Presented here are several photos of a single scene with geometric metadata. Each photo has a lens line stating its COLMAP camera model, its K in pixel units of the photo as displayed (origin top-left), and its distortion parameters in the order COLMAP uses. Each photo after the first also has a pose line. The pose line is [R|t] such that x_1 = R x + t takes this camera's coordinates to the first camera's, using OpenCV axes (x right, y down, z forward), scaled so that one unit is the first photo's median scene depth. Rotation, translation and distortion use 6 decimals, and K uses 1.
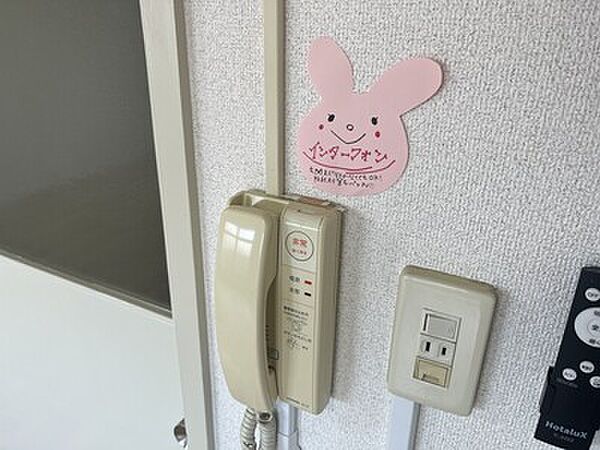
lens RADIAL K [[459.1, 0, 297.7], [0, 459.1, 224.5], [0, 0, 1]] dist [0.011990, -0.040593]
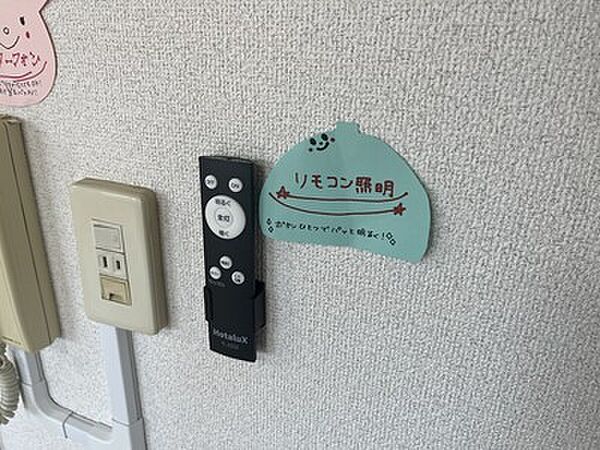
lens RADIAL K [[459.1, 0, 301.8], [0, 459.1, 226.9], [0, 0, 1]] dist [0.011990, -0.040593]
pose [[0.995113, -0.021152, 0.096449, 0.622582], [0.023403, 0.999478, -0.022270, 0.232120], [-0.095928, 0.024419, 0.995089, 0.004327]]
